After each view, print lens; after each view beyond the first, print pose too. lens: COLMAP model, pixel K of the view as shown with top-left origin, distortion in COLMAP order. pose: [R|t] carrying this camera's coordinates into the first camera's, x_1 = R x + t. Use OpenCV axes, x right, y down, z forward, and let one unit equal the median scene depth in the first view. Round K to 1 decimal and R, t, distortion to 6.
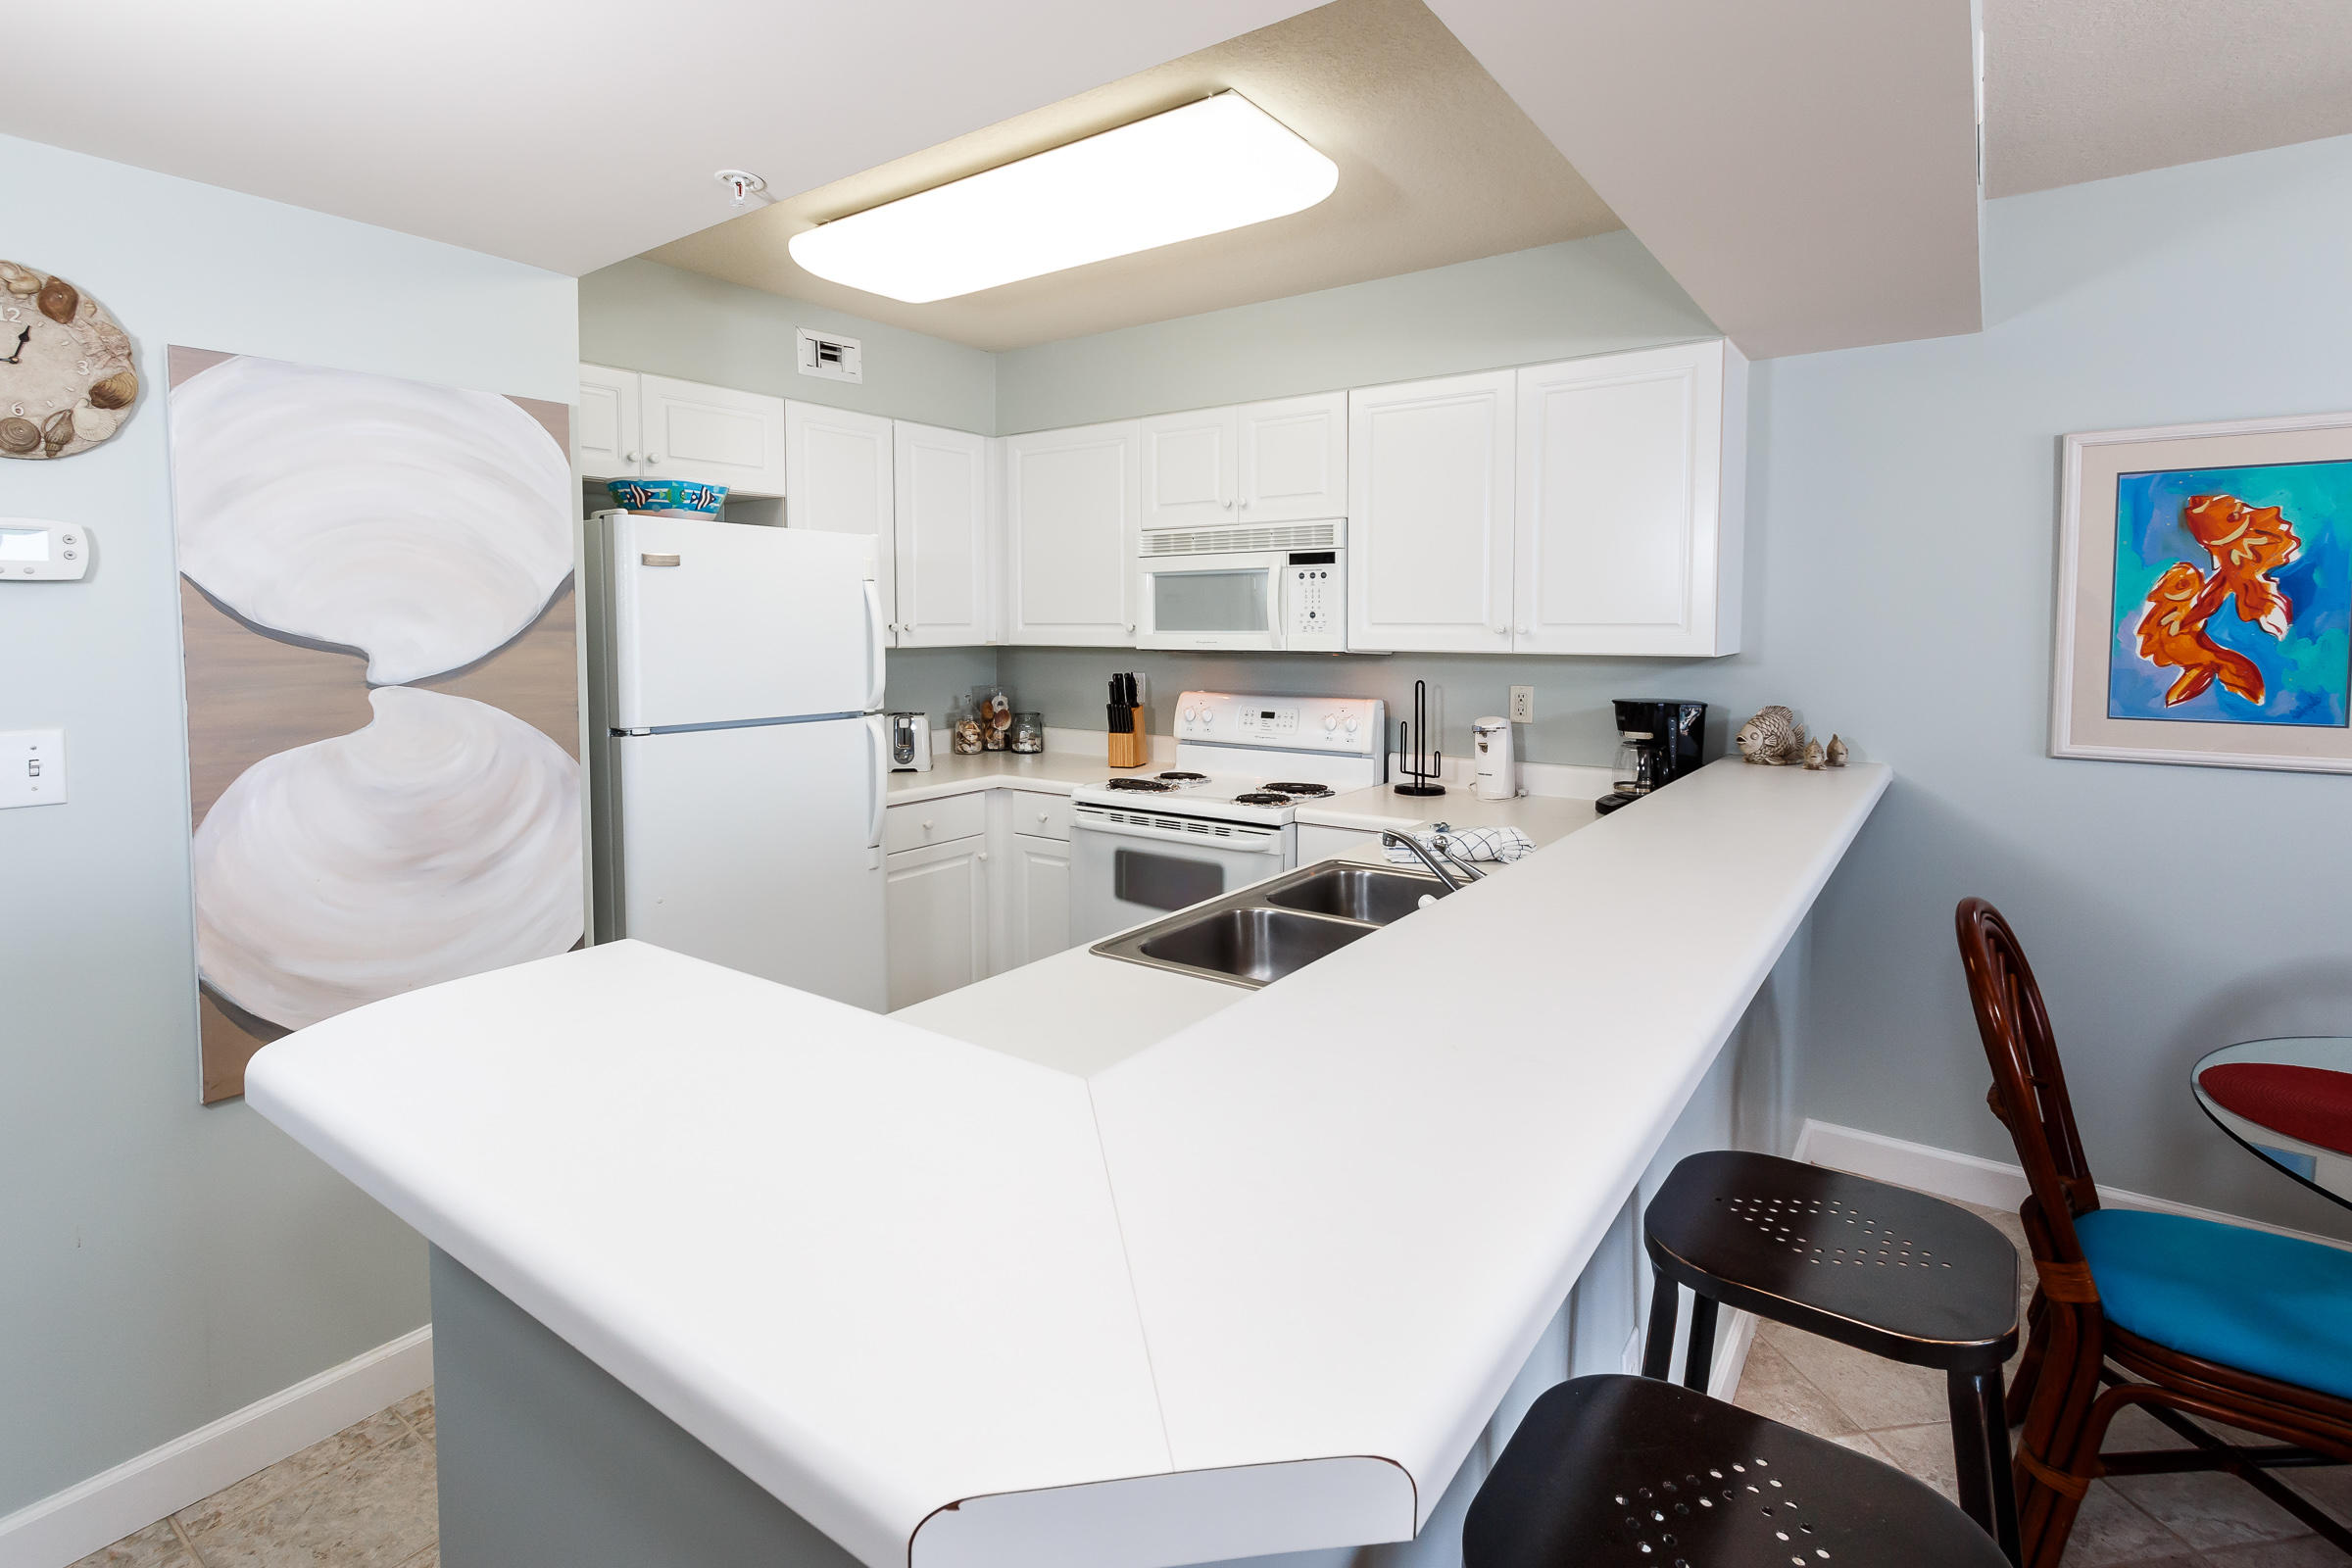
lens RADIAL K [[1140.3, 0, 1165.7], [0, 1140.3, 672.0], [0, 0, 1]] dist [0.011868, -0.002730]
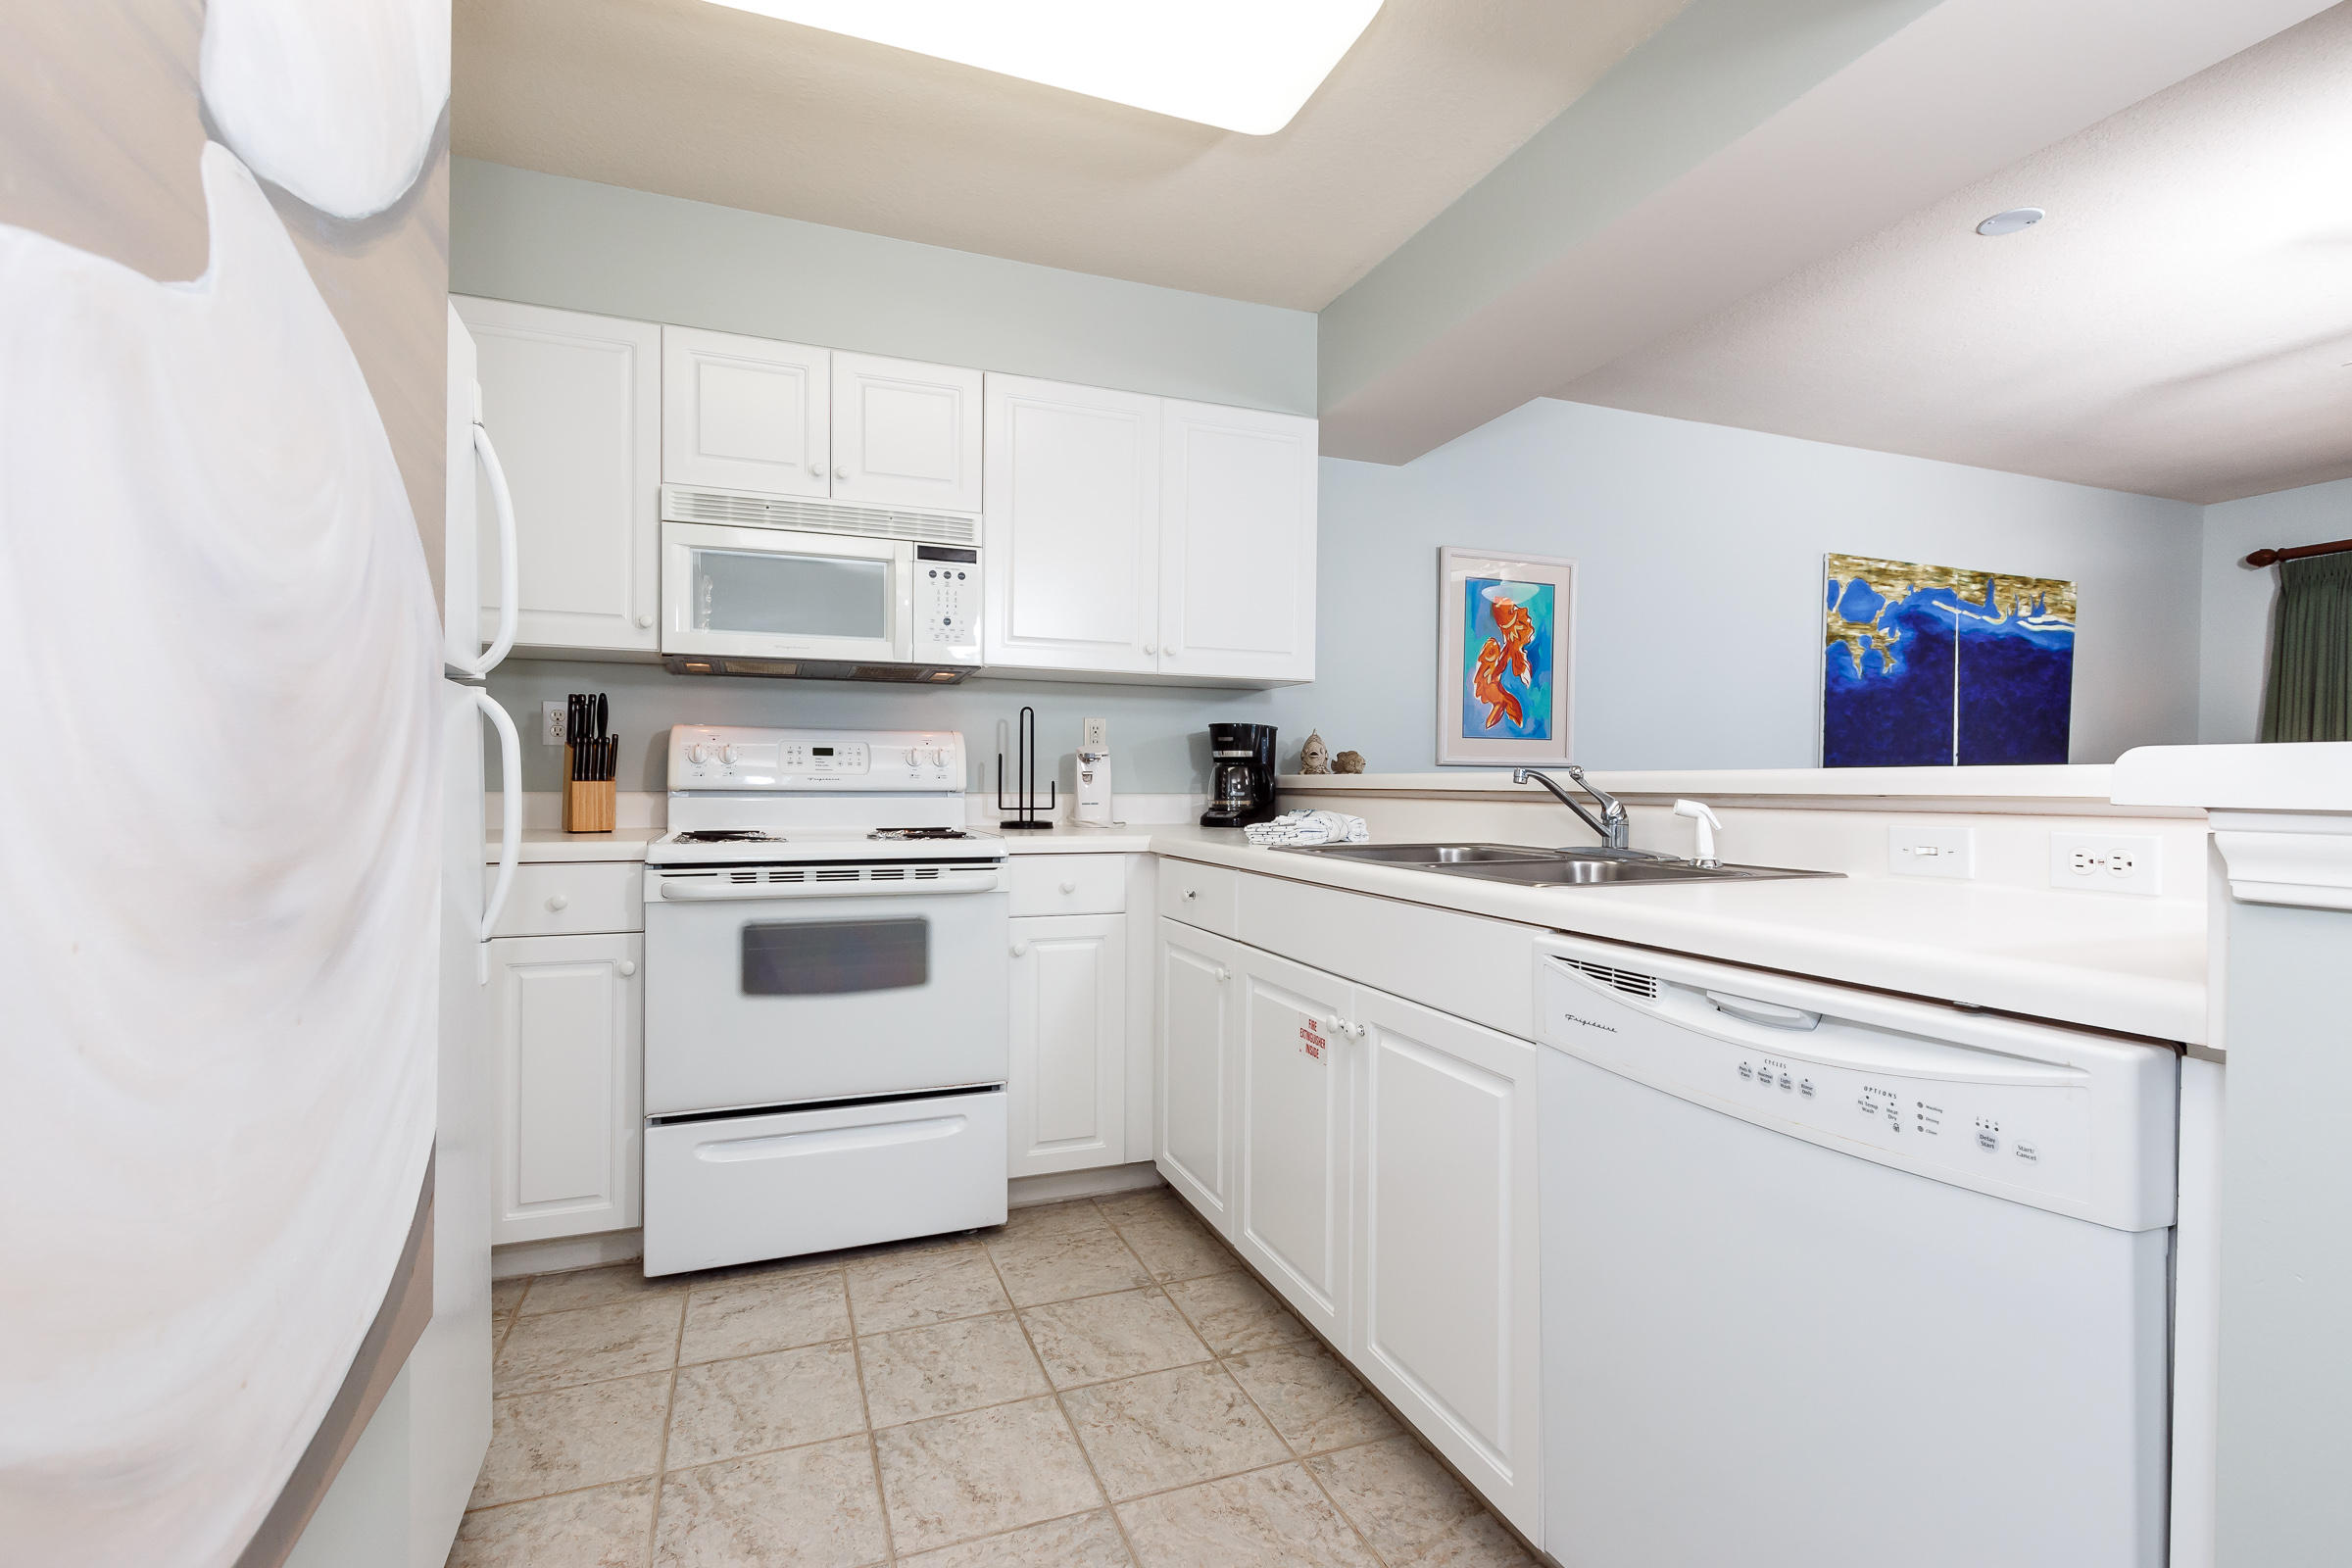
lens RADIAL K [[1076.0, 0, 1192.5], [0, 1076.0, 791.7], [0, 0, 1]] dist [-0.001082, -0.000057]
pose [[0.542743, -0.007216, 0.839868, -0.575126], [0.031598, 0.999431, -0.011832, 0.118589], [-0.839305, 0.032960, 0.542662, 0.533144]]
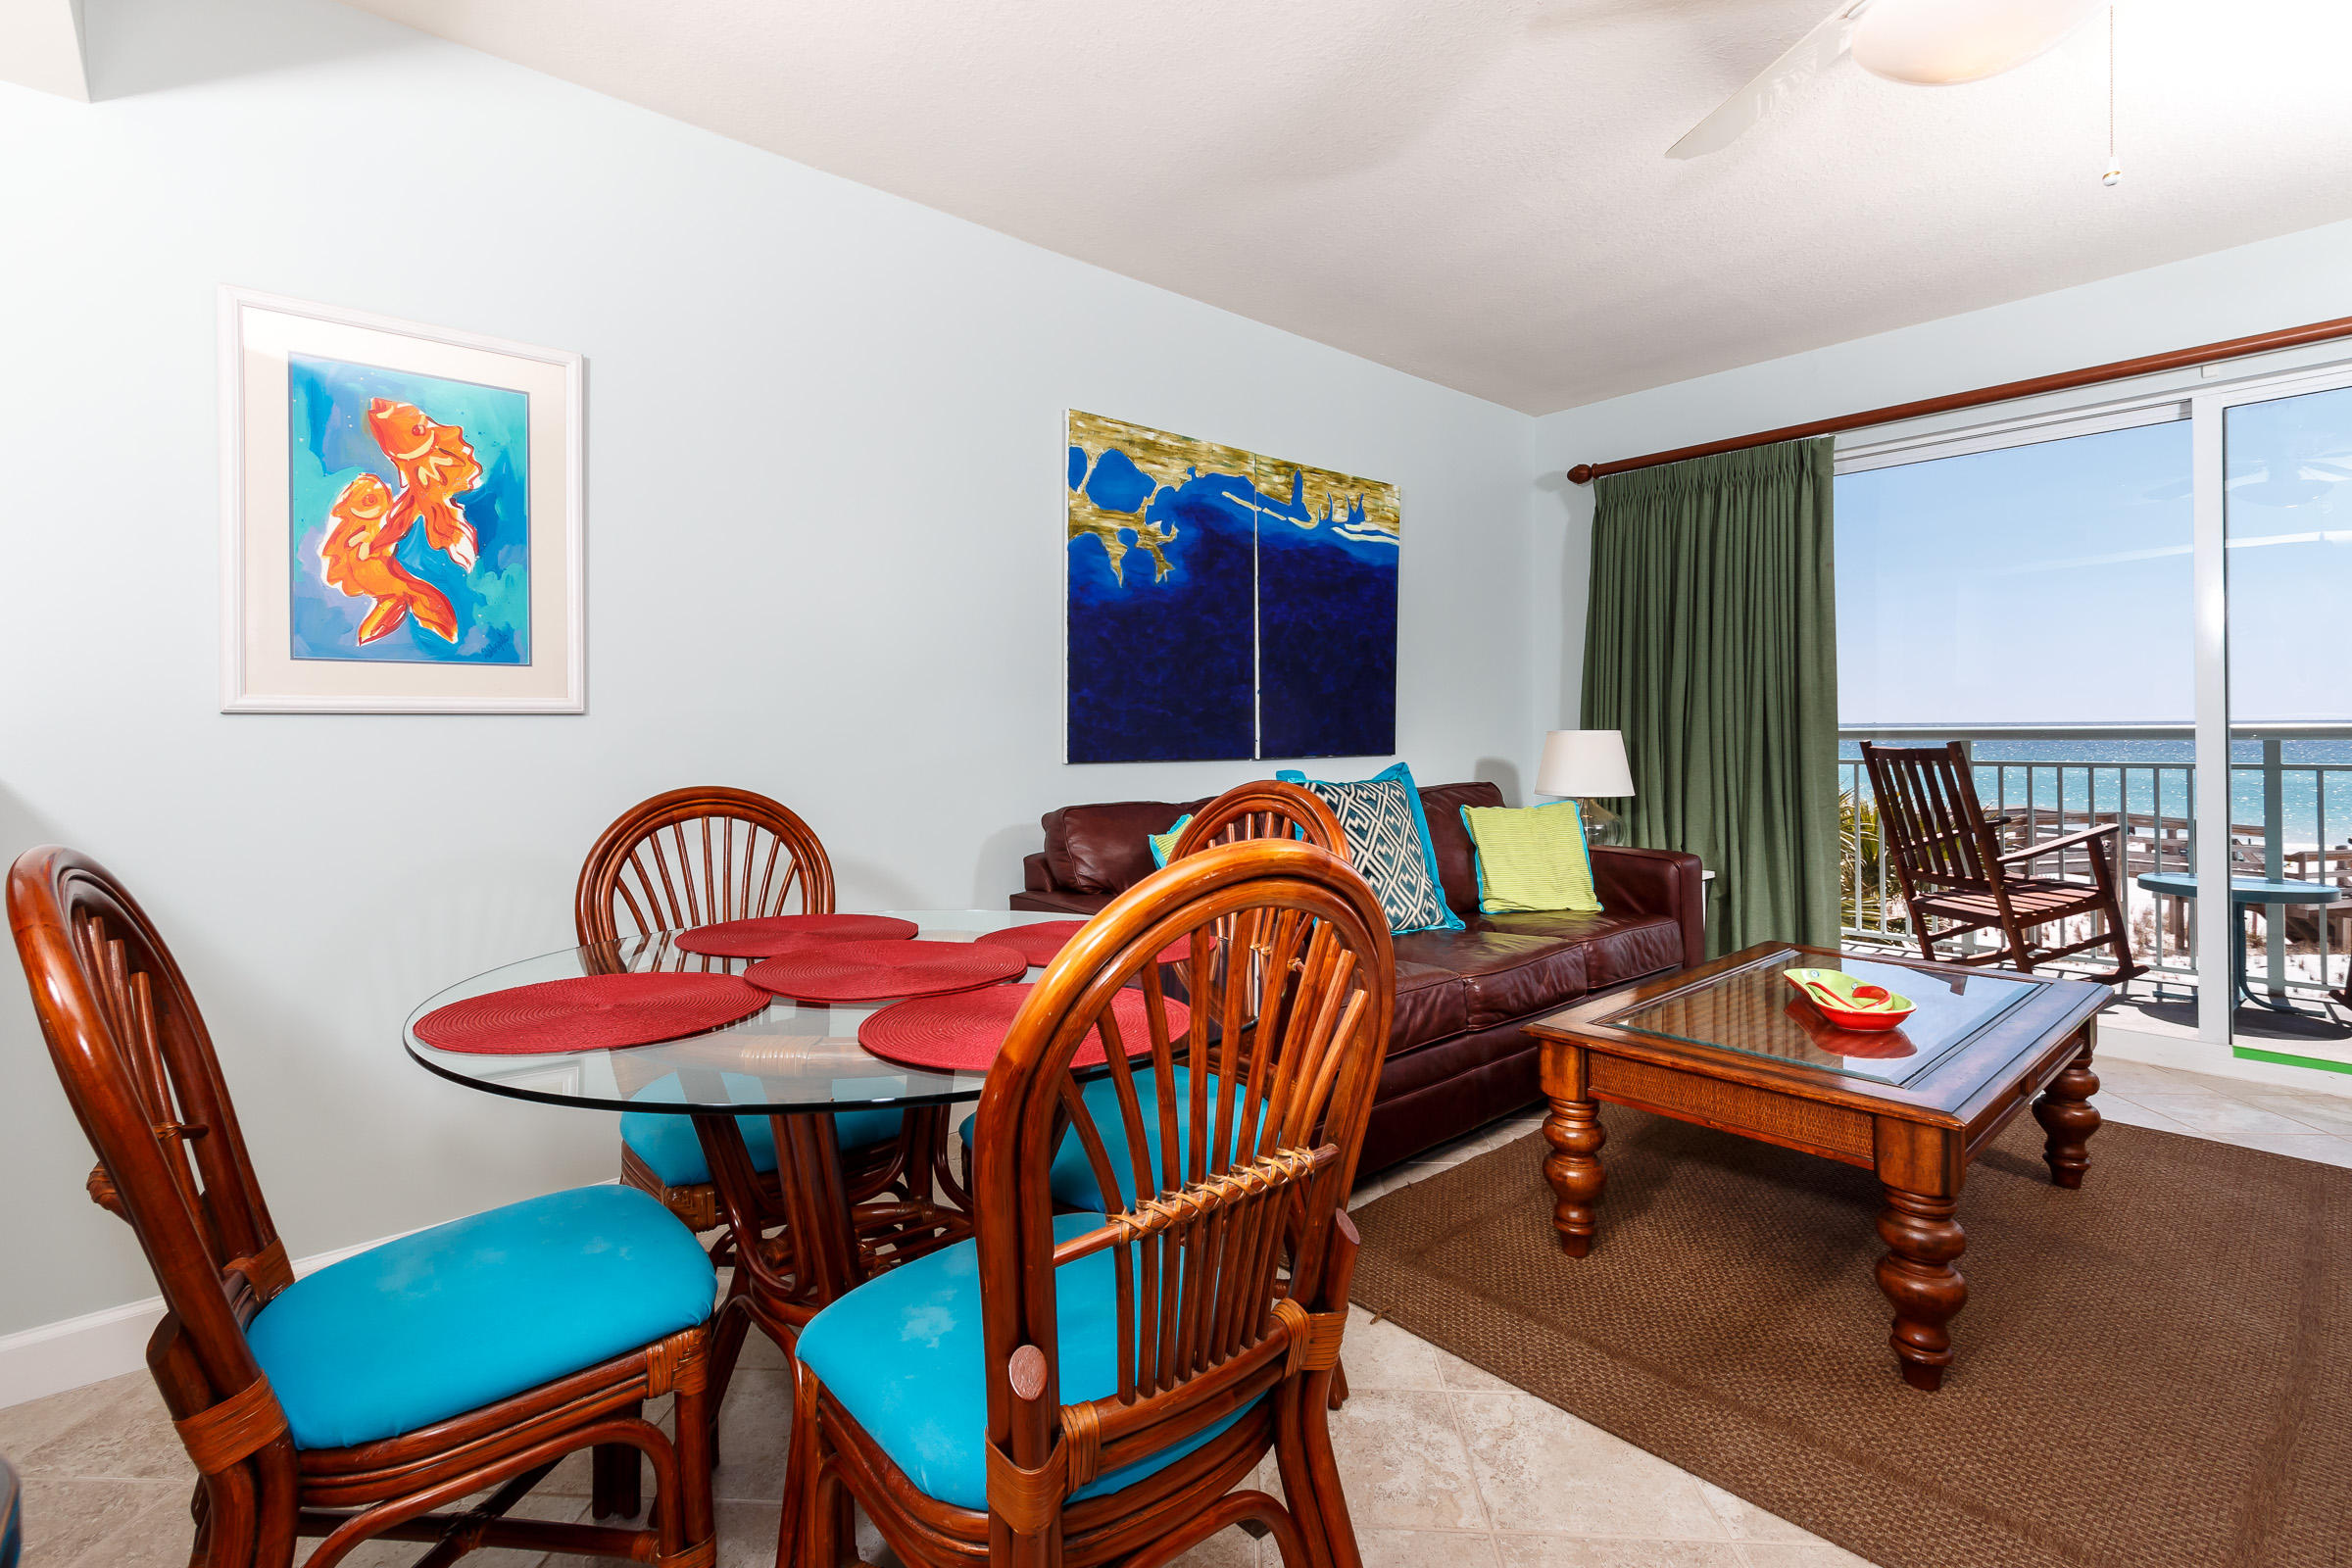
lens RADIAL K [[1078.9, 0, 1149.6], [0, 1078.9, 726.0], [0, 0, 1]] dist [0.009080, -0.002153]
pose [[0.228189, -0.004063, 0.973608, 0.224087], [0.051907, 0.998620, -0.007998, 0.125618], [-0.972232, 0.052363, 0.228085, 0.252440]]
